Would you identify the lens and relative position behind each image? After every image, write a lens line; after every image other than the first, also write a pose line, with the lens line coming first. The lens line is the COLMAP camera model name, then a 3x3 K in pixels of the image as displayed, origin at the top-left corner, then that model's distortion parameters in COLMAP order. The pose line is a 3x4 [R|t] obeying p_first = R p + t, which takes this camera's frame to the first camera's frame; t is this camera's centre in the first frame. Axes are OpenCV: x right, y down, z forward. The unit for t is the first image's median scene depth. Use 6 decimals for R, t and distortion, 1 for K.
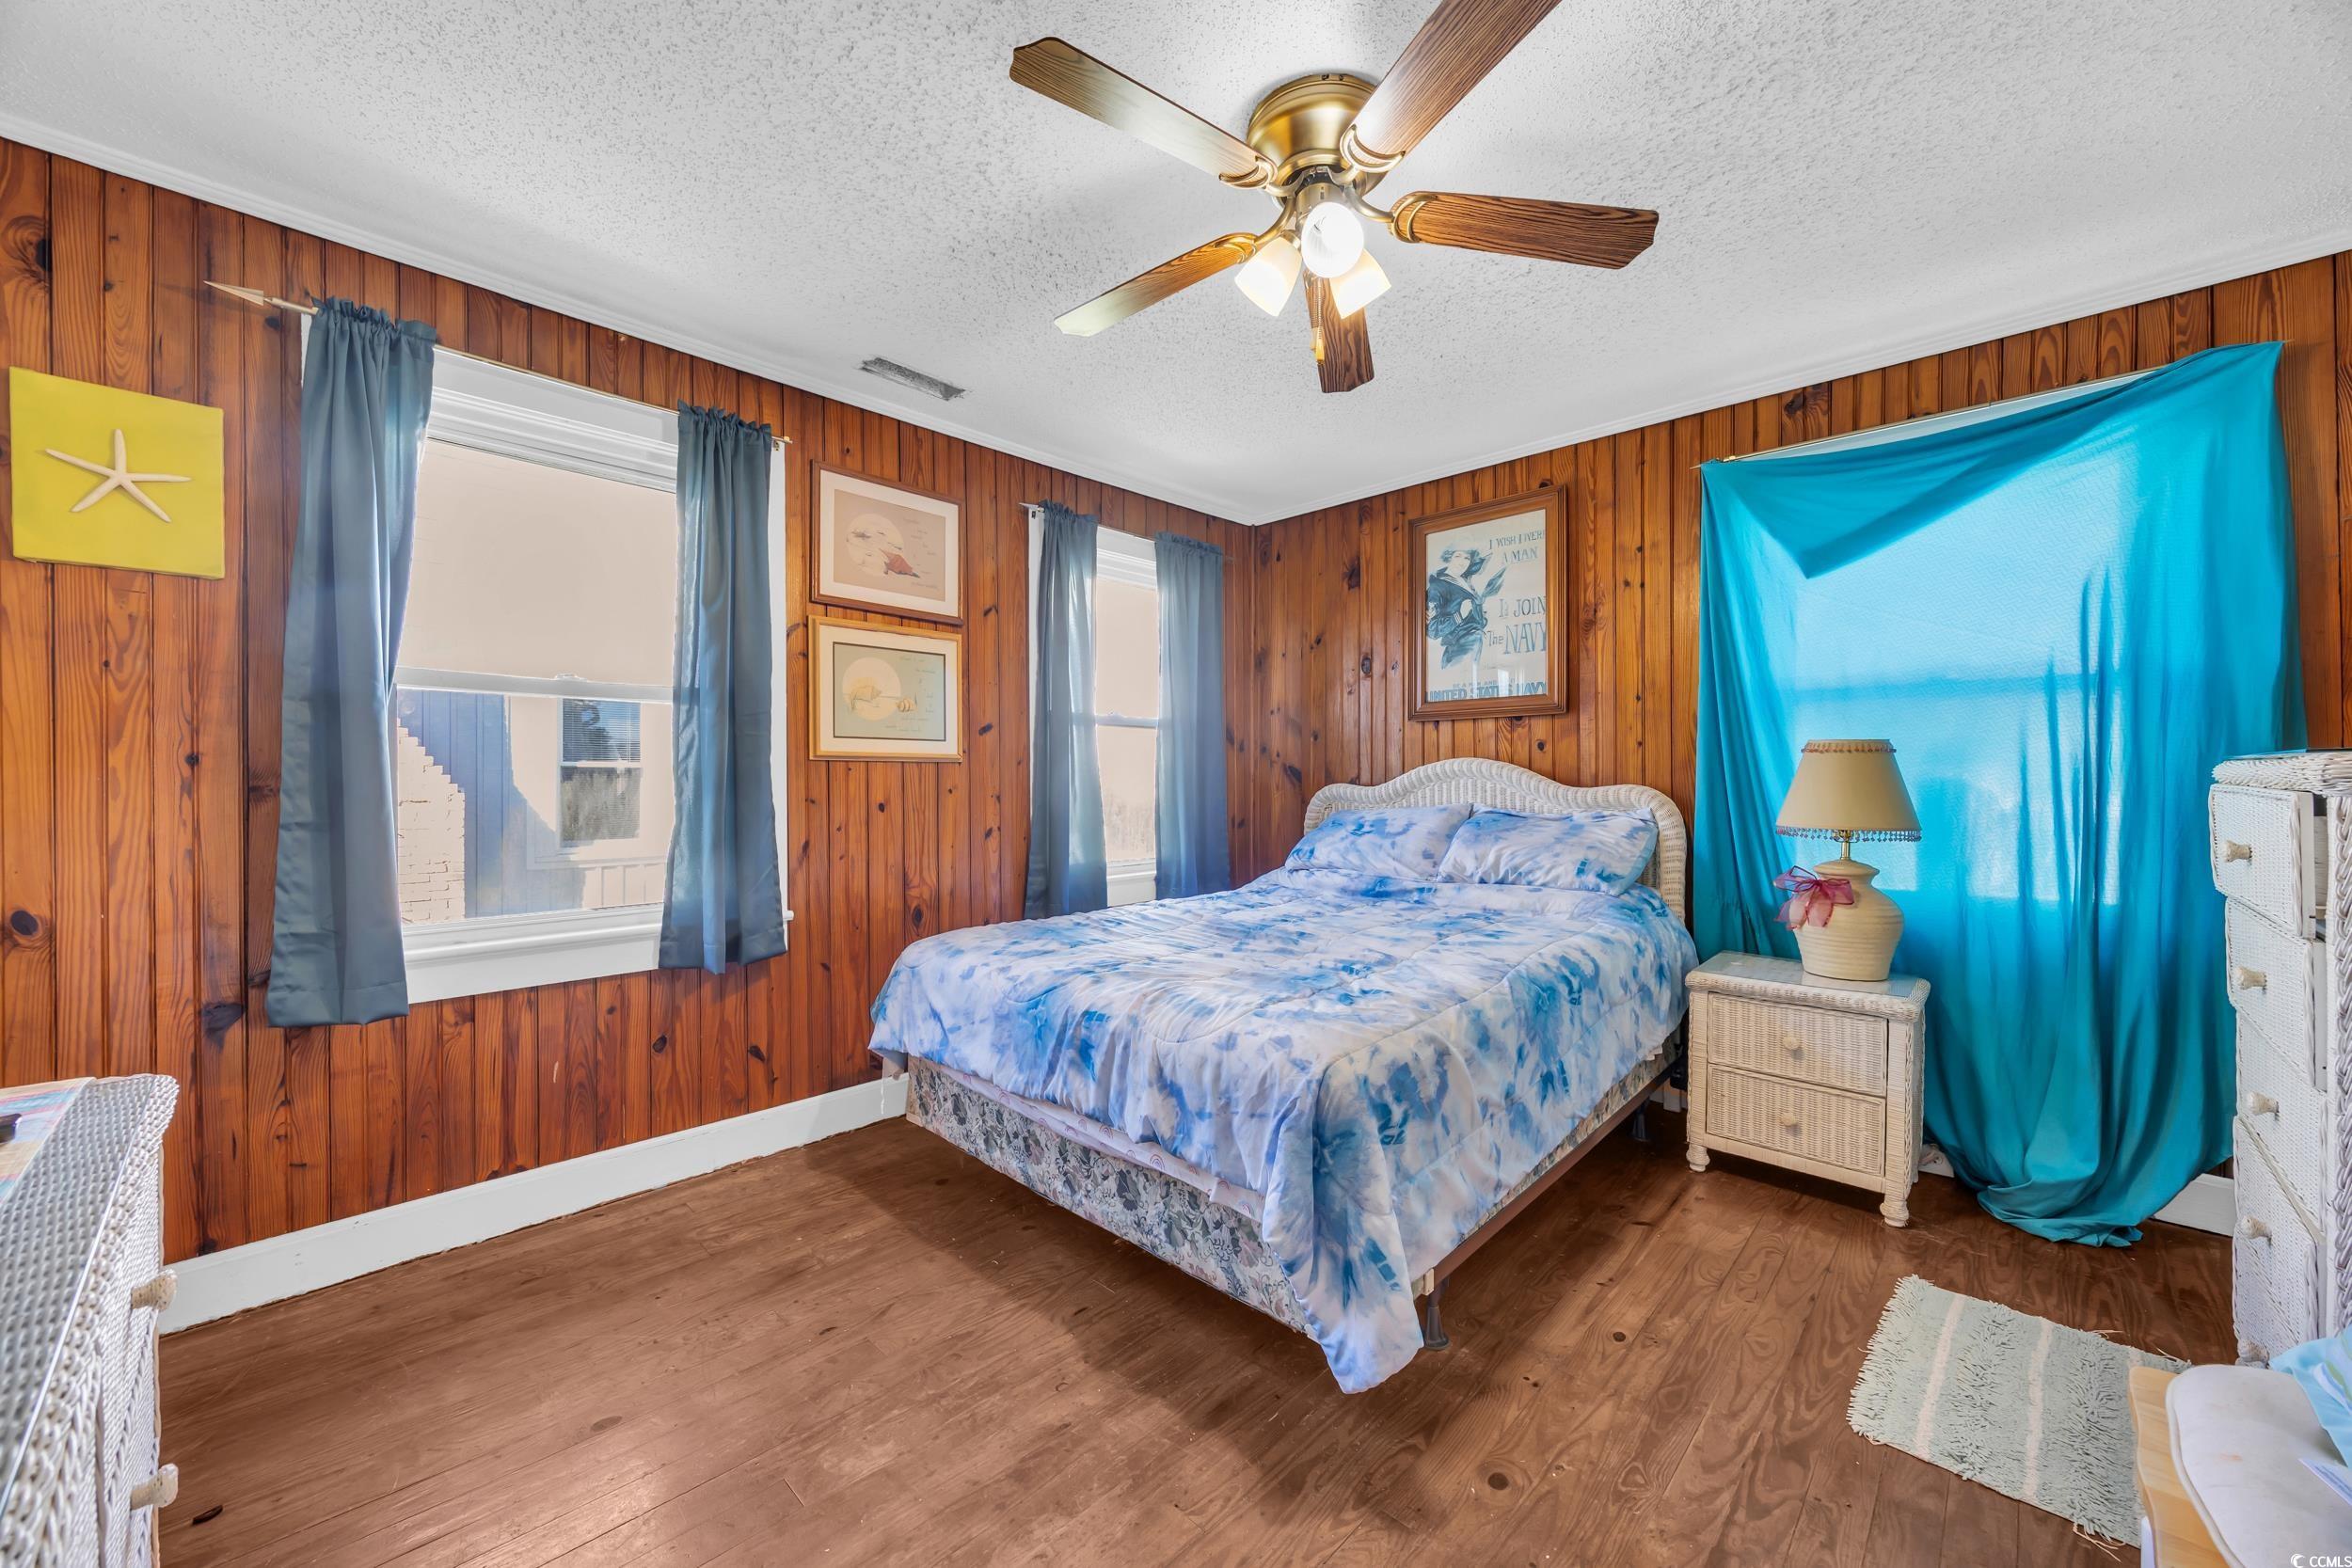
lens RADIAL K [[897.2, 0, 1181.4], [0, 897.2, 781.8], [0, 0, 1]] dist [-0.003163, 0.000169]
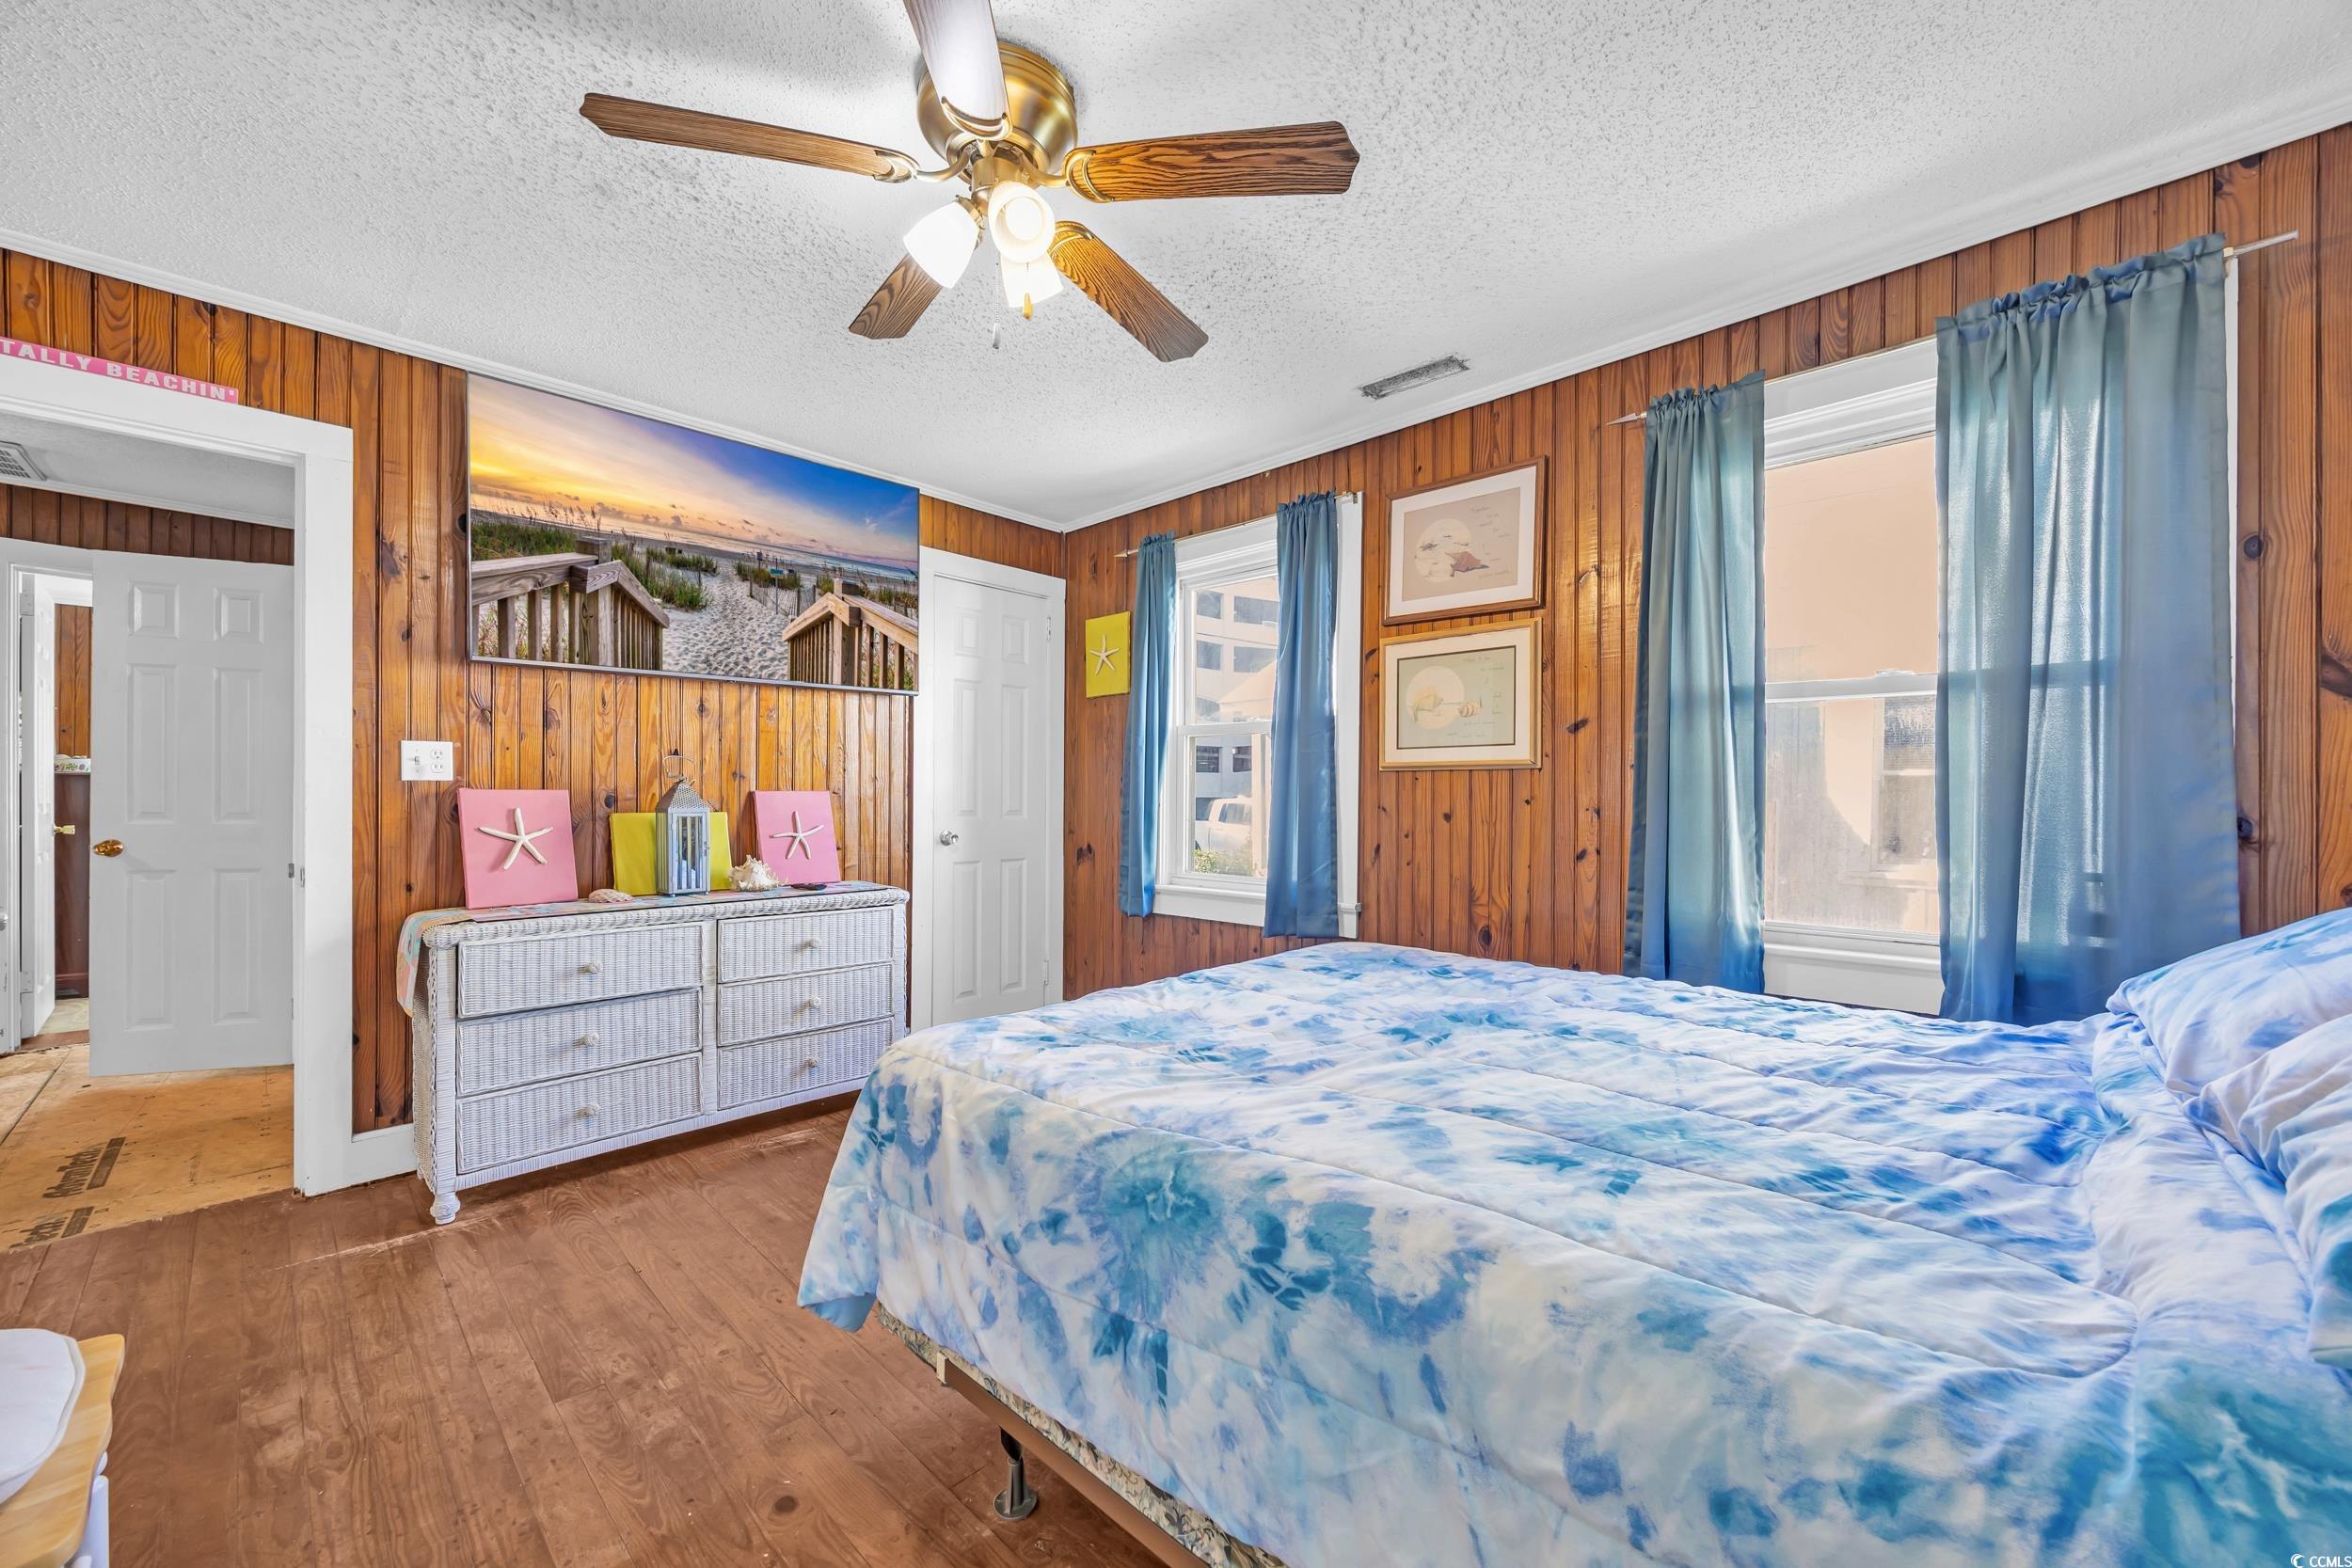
lens RADIAL K [[897.2, 0, 1178.5], [0, 897.2, 786.0], [0, 0, 1]] dist [-0.003163, 0.000169]
pose [[-0.006655, 0.005451, -0.999963, 0.648273], [0.004944, 0.999973, 0.005418, -0.012081], [0.999966, -0.004908, -0.006681, 0.714599]]
